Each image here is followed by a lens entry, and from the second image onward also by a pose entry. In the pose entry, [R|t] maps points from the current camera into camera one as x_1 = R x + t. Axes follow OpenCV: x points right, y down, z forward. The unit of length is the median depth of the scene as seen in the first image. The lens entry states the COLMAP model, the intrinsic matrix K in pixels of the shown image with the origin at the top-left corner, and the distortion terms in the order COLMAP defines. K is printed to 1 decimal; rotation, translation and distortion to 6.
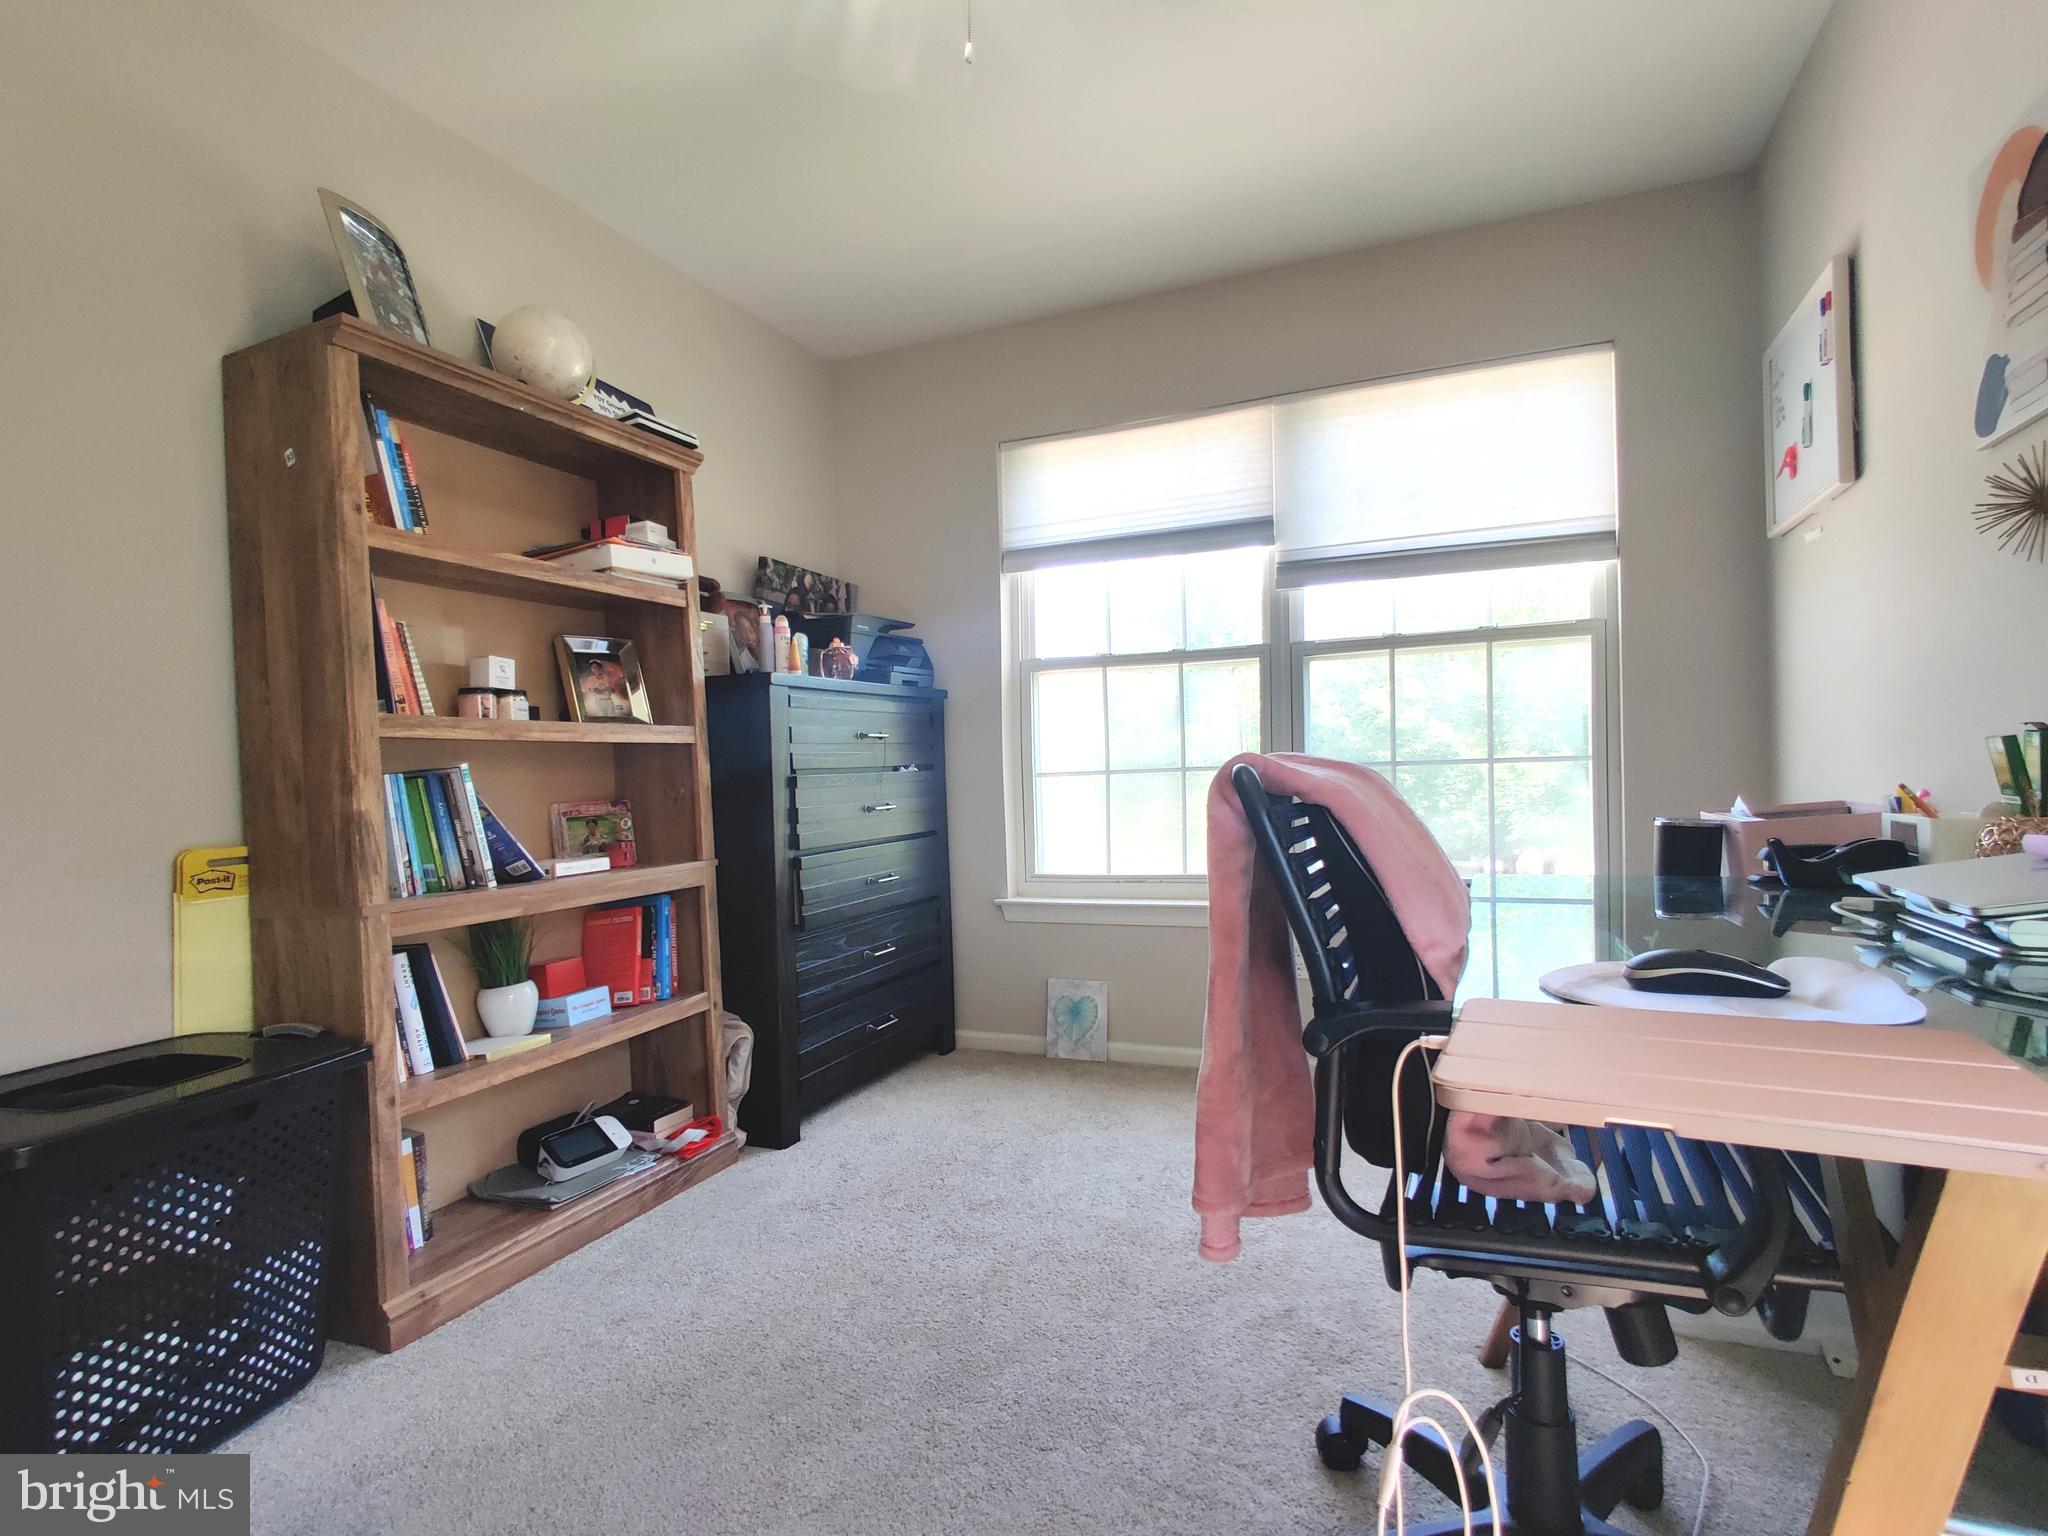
lens RADIAL K [[1018.4, 0, 1037.9], [0, 1018.4, 775.2], [0, 0, 1]] dist [0.000608, 0.000666]
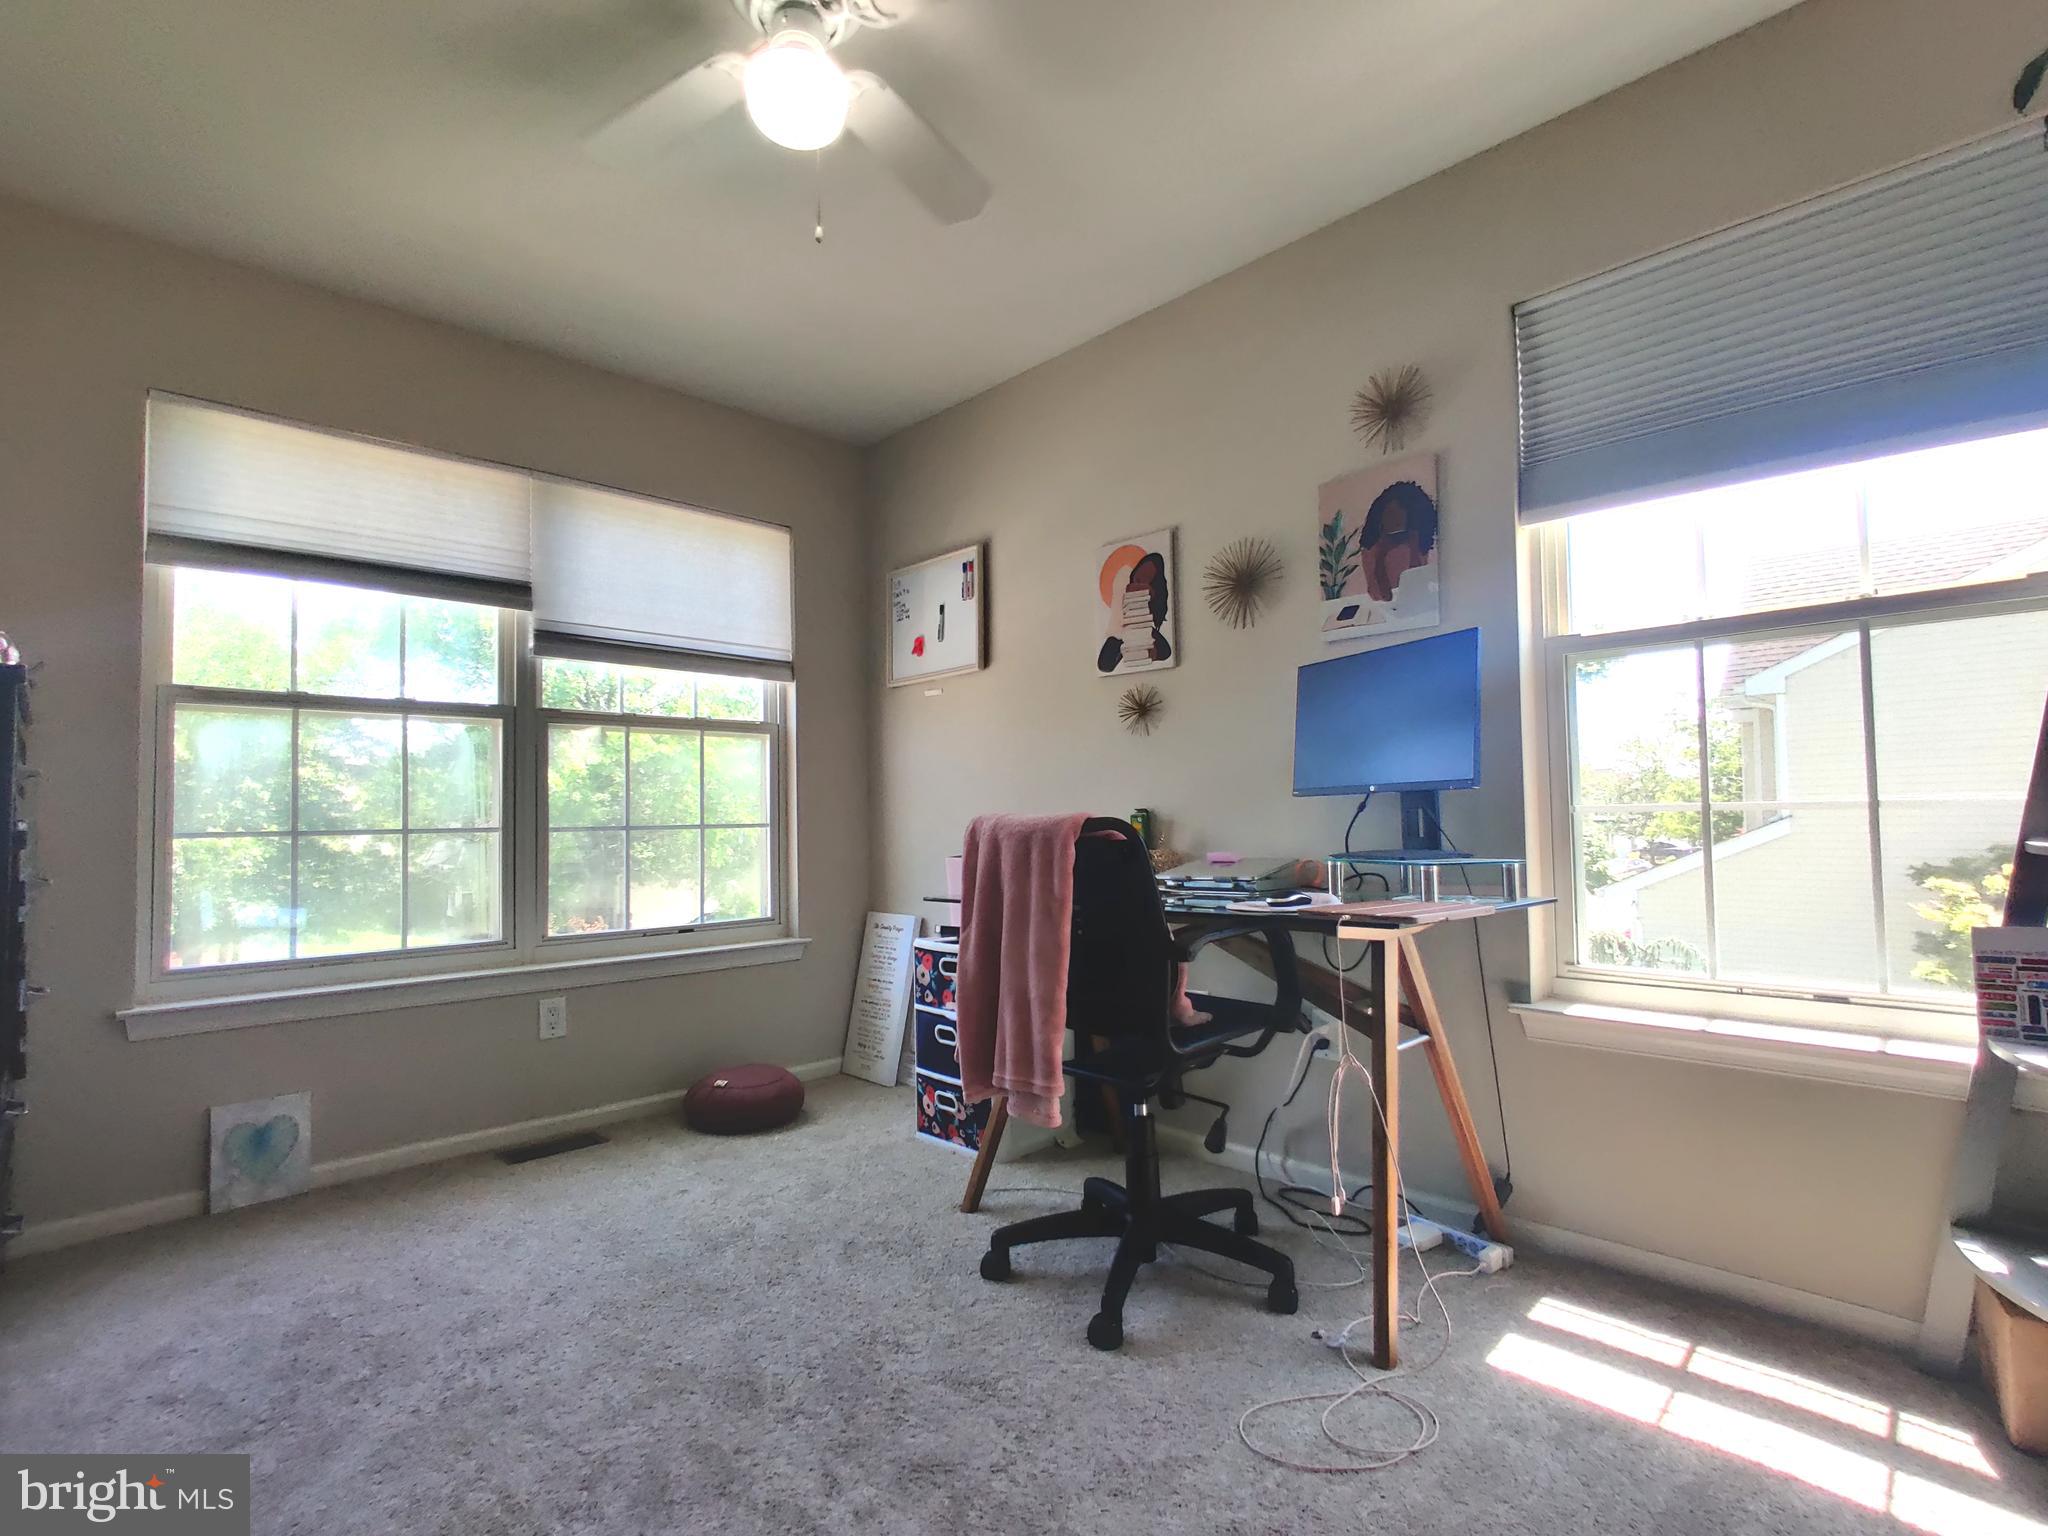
lens RADIAL K [[1018.4, 0, 1037.9], [0, 1018.4, 775.2], [0, 0, 1]] dist [0.000608, 0.000666]
pose [[0.375447, 0.061060, 0.924830, -0.497361], [0.014605, 0.997314, -0.071774, 0.018098], [-0.926729, 0.040454, 0.373547, 0.148406]]
